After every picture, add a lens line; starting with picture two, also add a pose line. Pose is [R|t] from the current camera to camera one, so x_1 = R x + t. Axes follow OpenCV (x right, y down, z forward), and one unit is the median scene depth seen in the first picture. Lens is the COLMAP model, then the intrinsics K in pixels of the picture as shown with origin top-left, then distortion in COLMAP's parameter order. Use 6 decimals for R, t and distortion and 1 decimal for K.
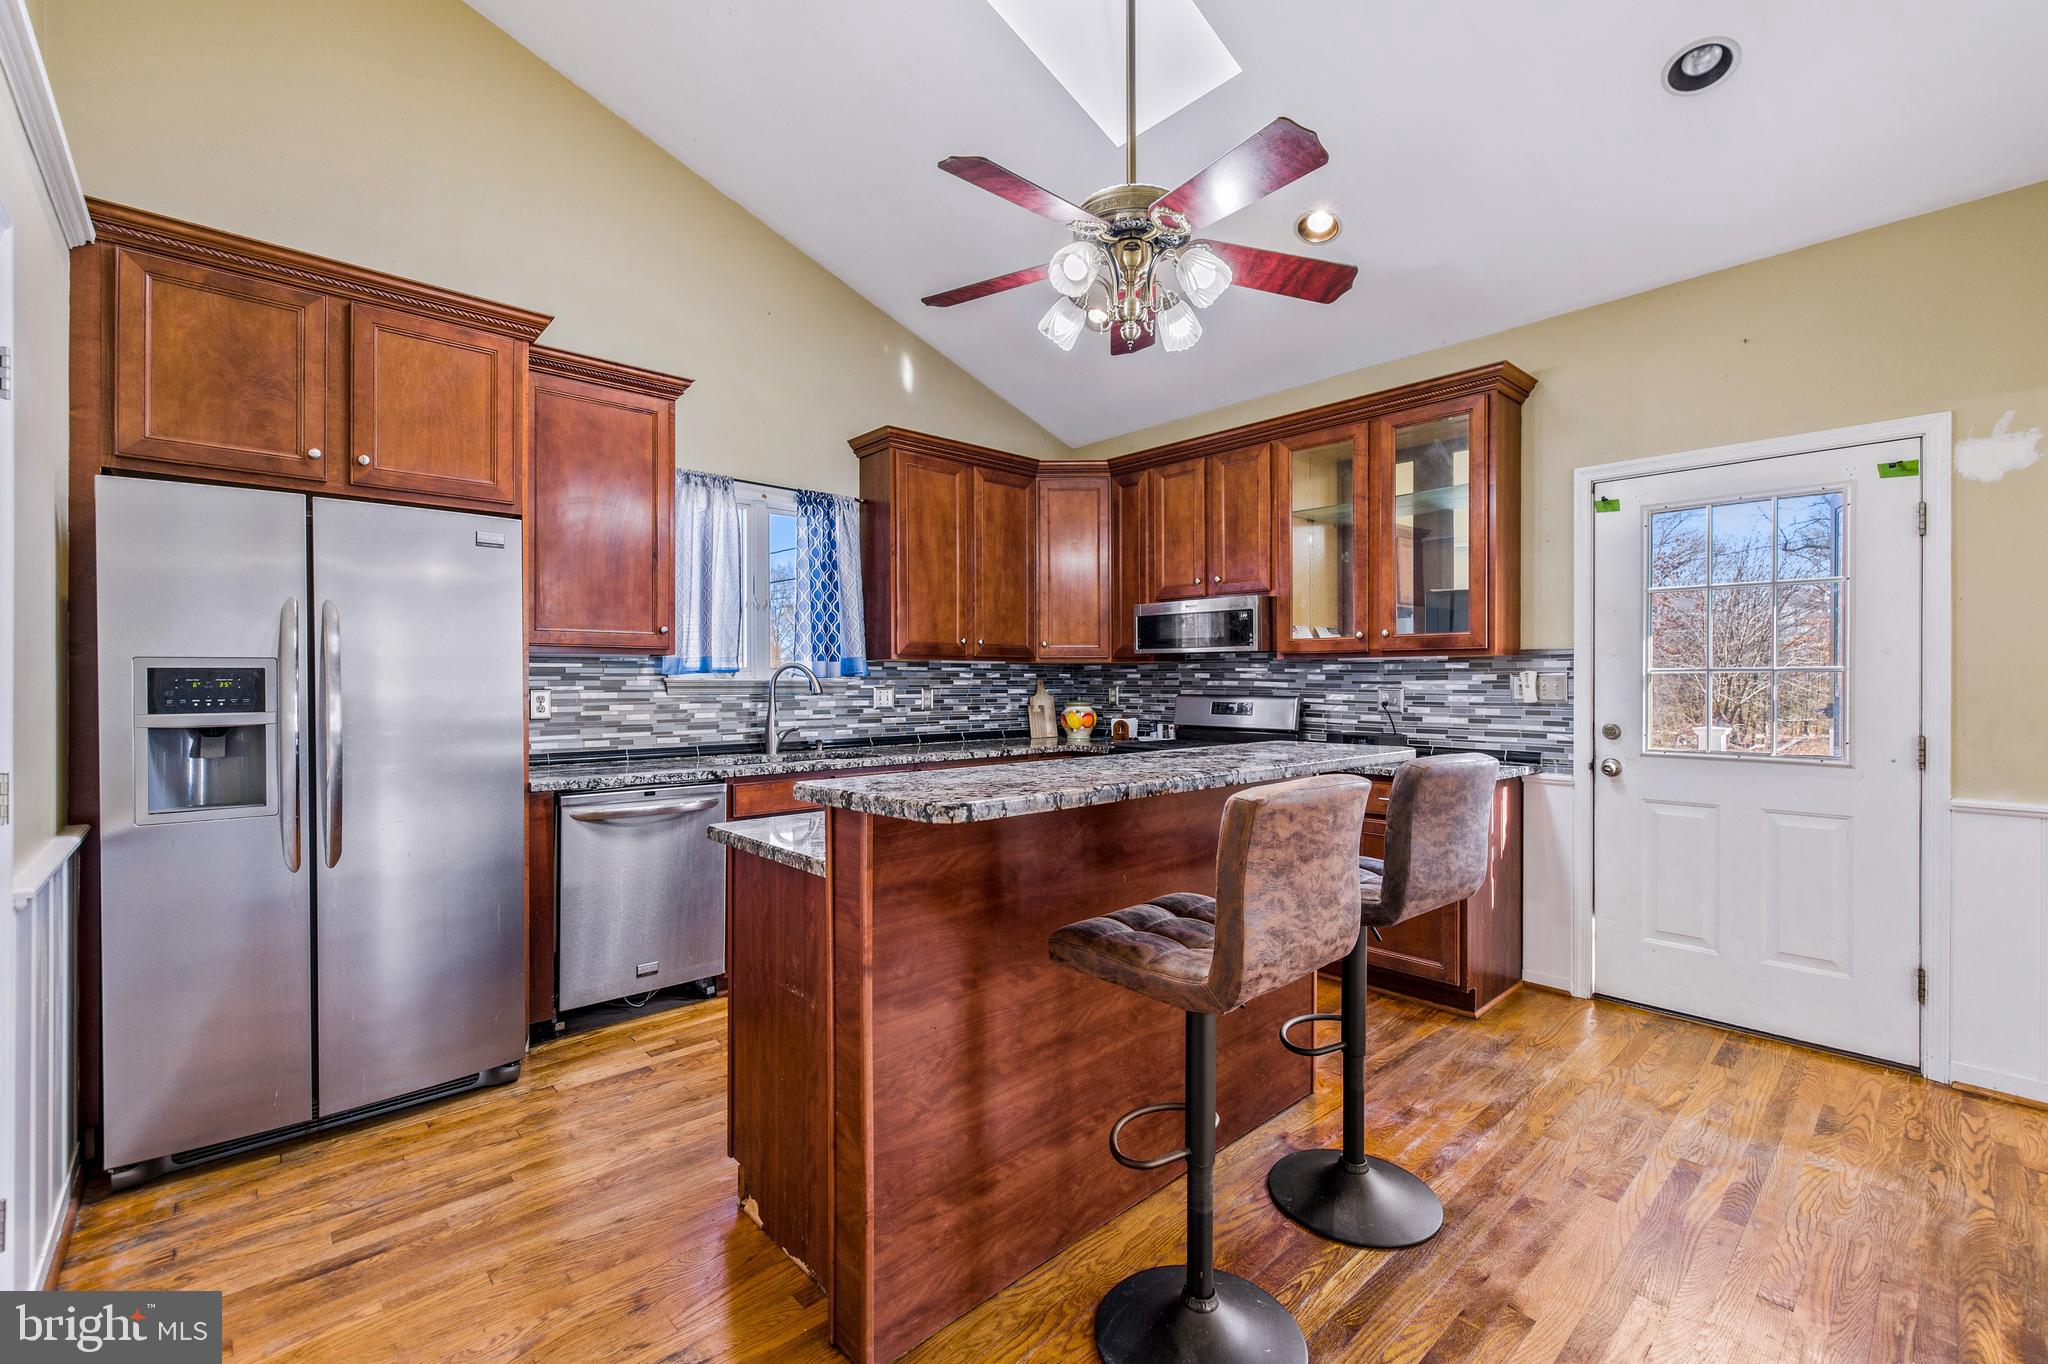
lens RADIAL K [[869.2, 0, 1039.8], [0, 869.2, 682.1], [0, 0, 1]] dist [-0.003586, 0.000809]
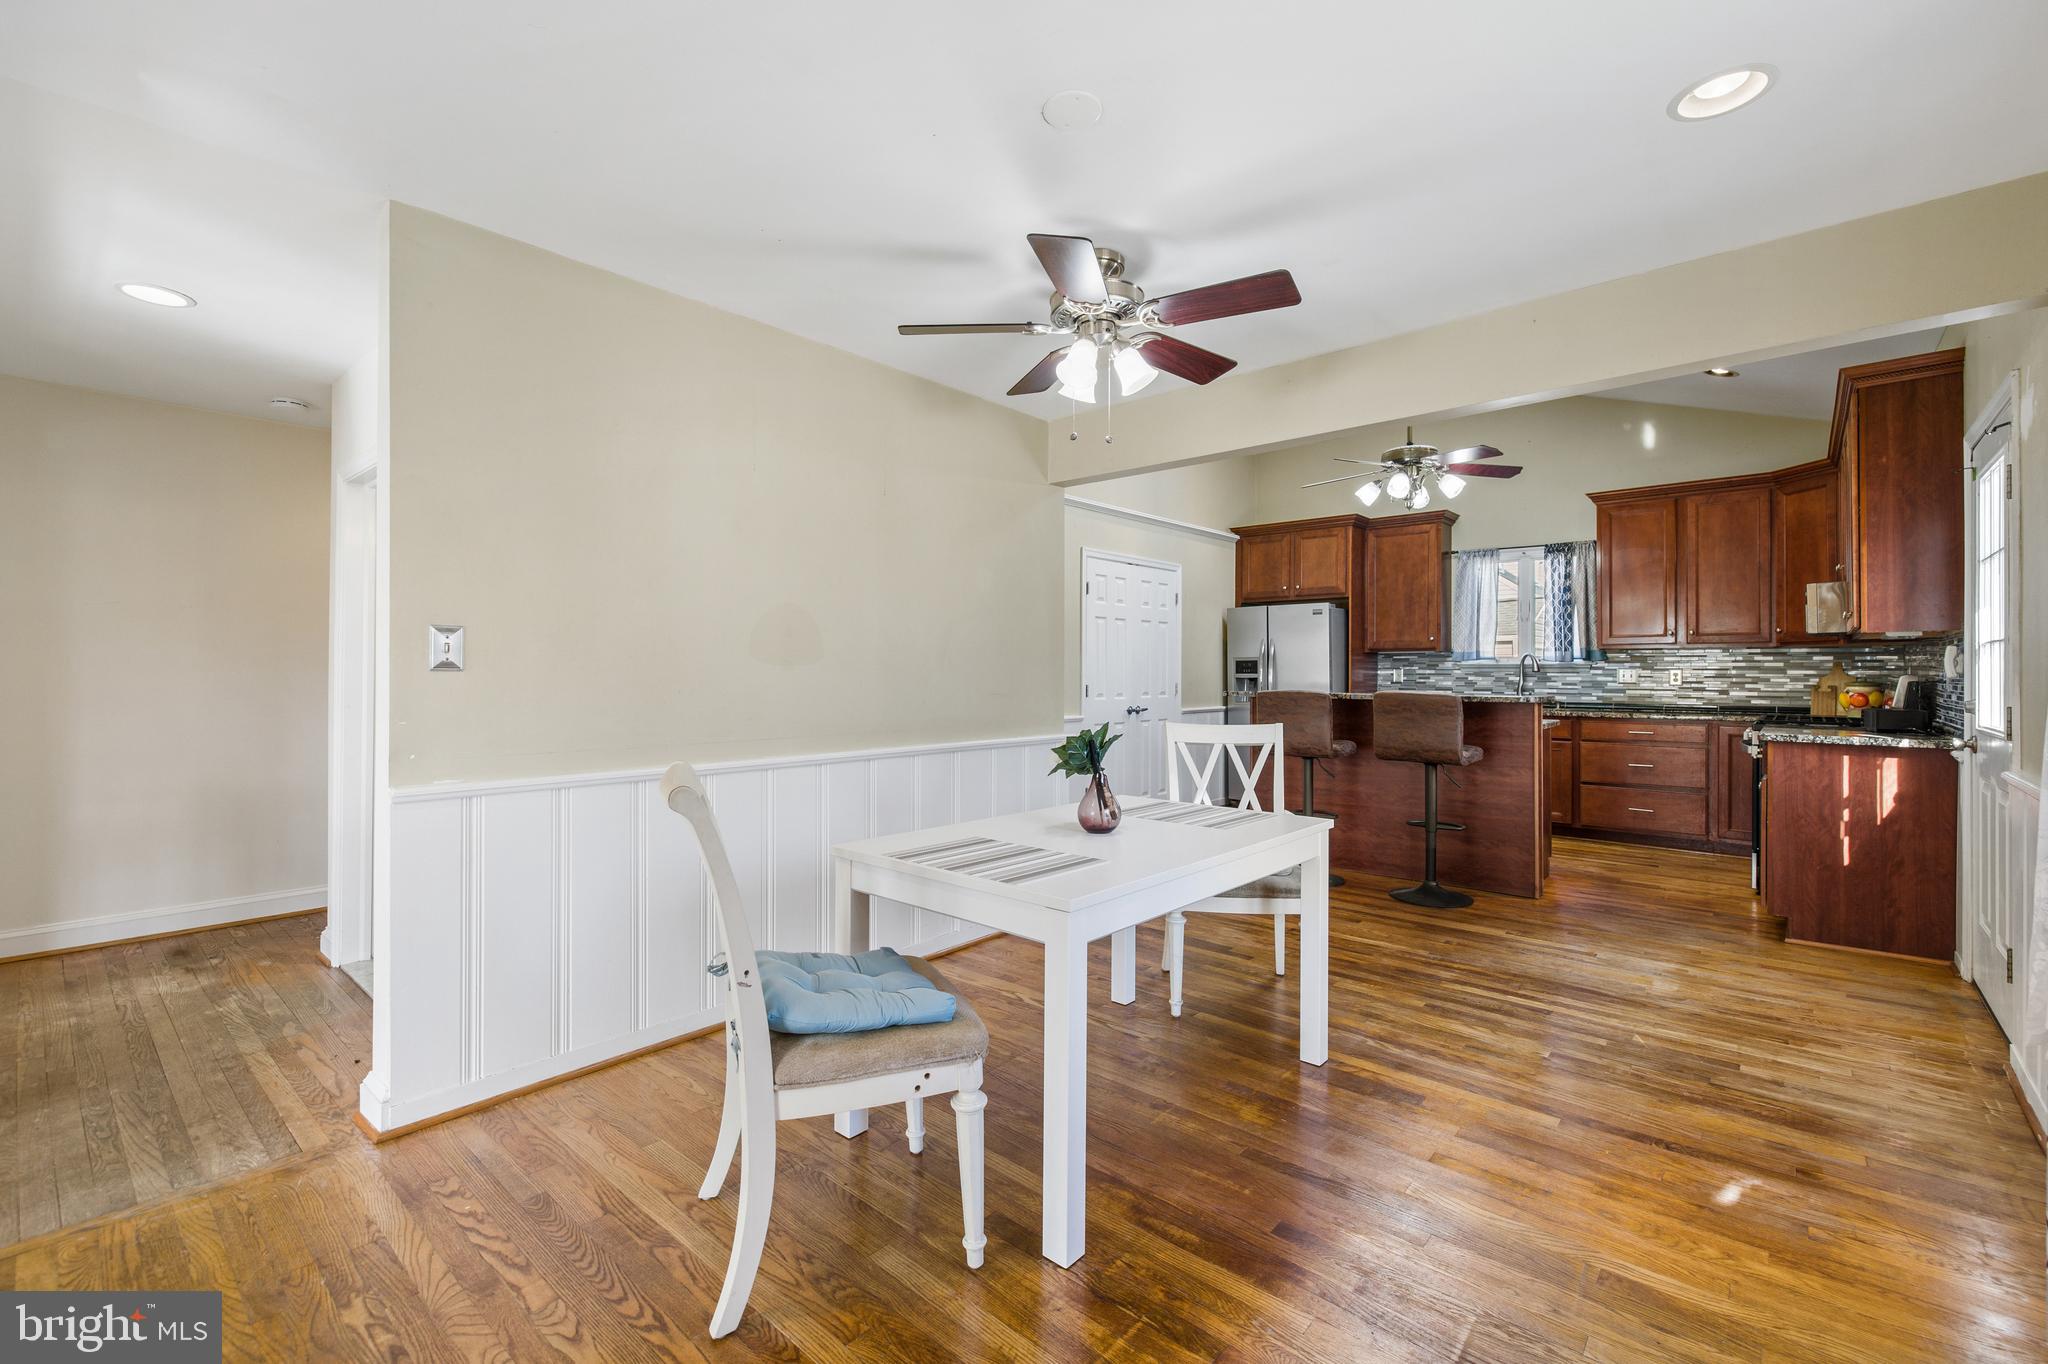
lens RADIAL K [[869.2, 0, 1012.9], [0, 869.2, 674.7], [0, 0, 1]] dist [-0.003586, 0.000809]
pose [[0.093431, 0.003078, -0.995621, 1.254760], [-0.003679, 0.999989, 0.002746, 0.018259], [0.995619, 0.003406, 0.093442, -0.126304]]
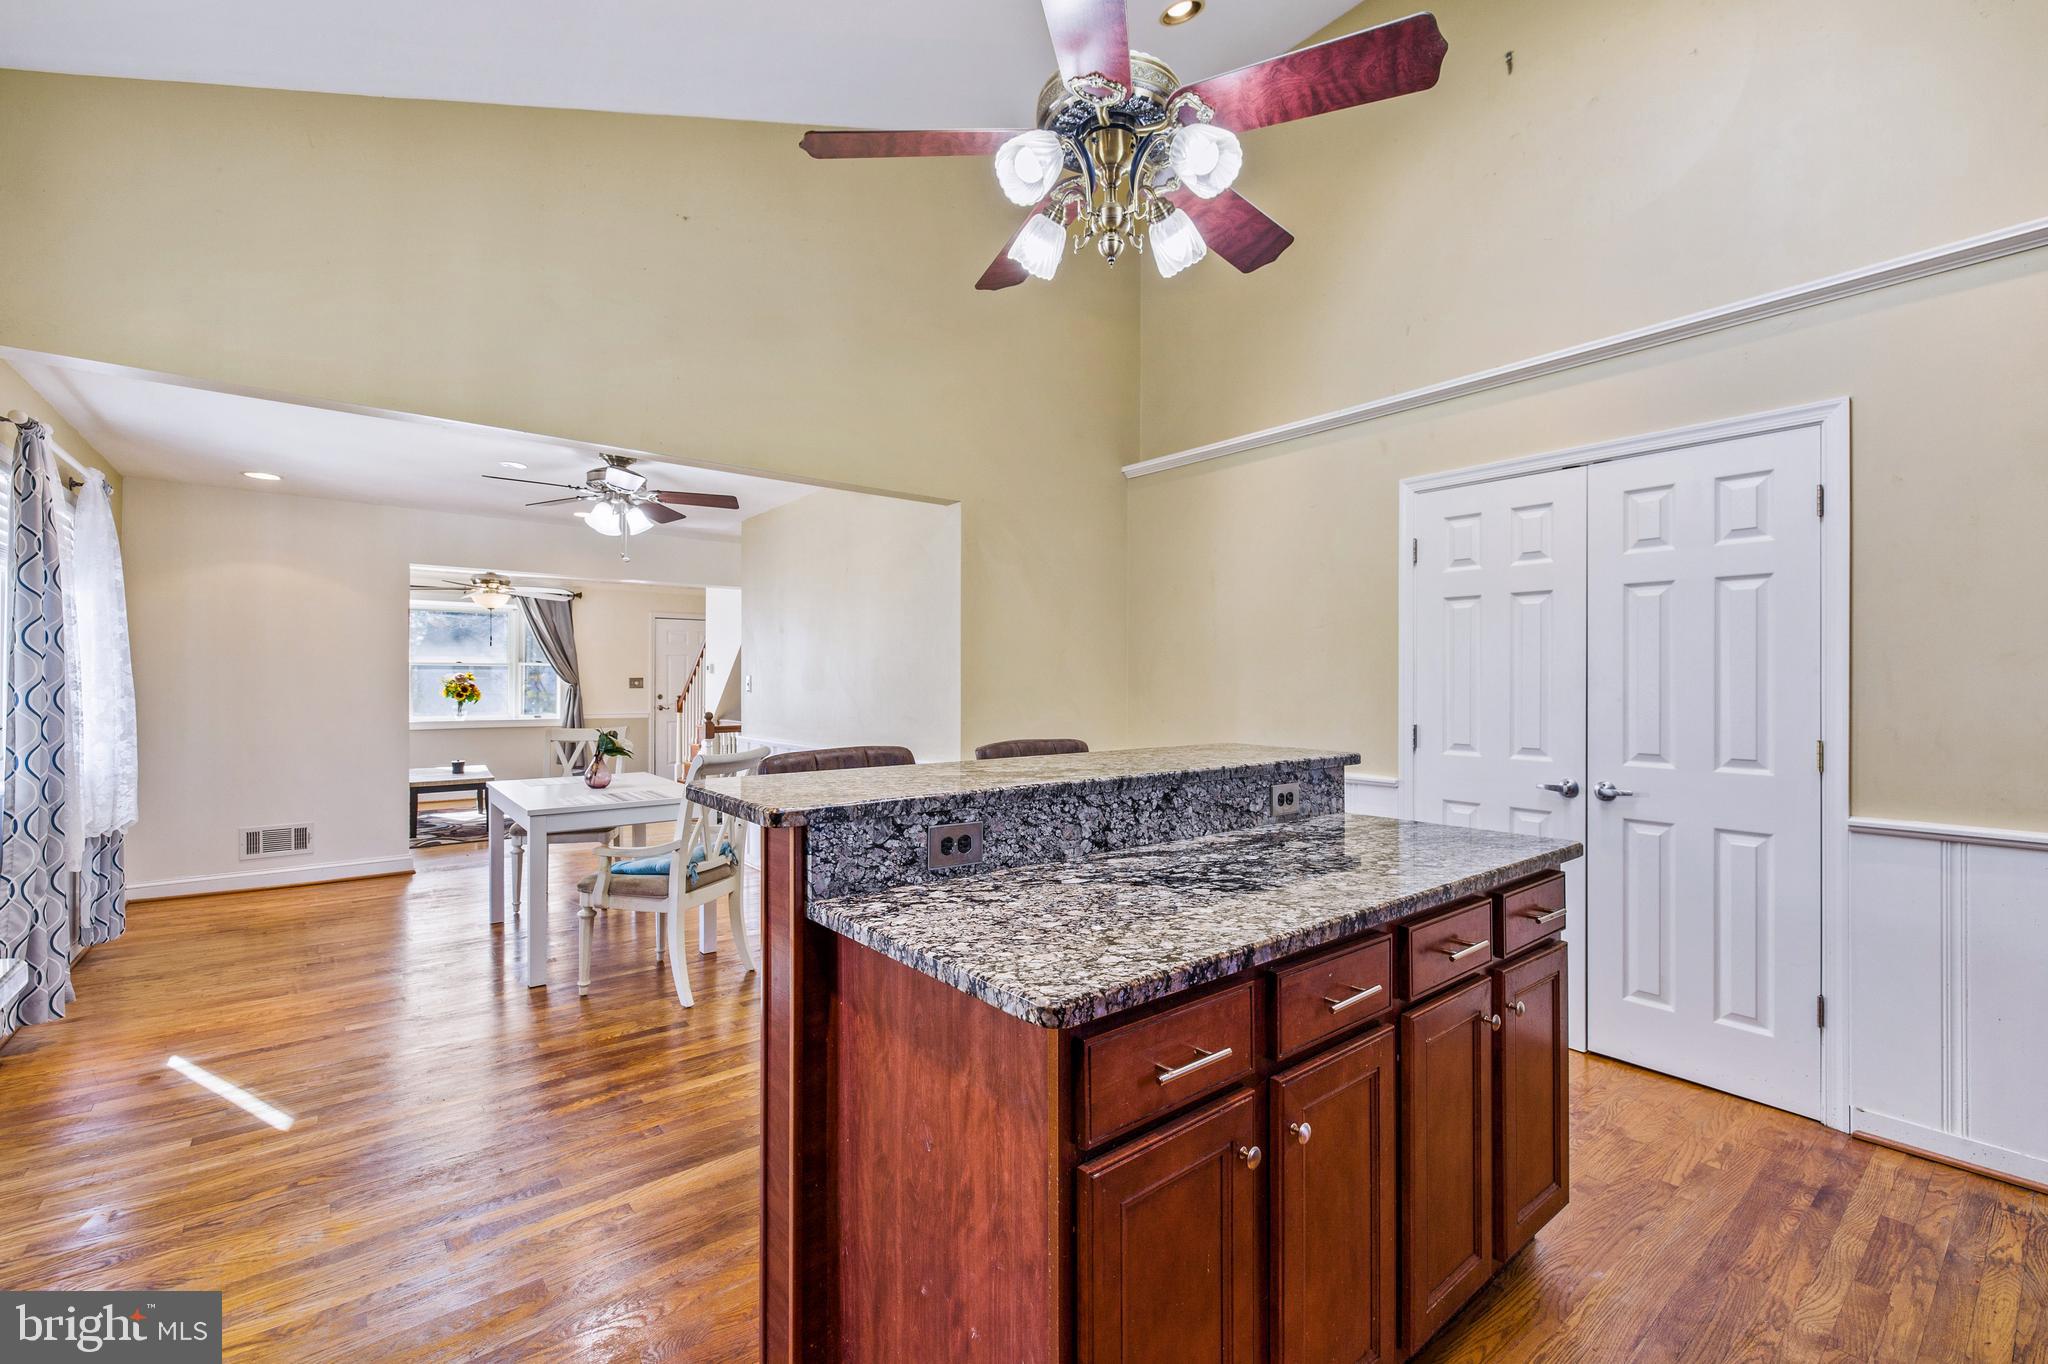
lens RADIAL K [[869.2, 0, 1038.2], [0, 869.2, 676.9], [0, 0, 1]] dist [-0.003586, 0.000809]
pose [[-0.998034, -0.000429, 0.062677, 0.064302], [-0.000628, 0.999995, -0.003160, -0.003478], [-0.062675, -0.003193, -0.998029, 1.013656]]
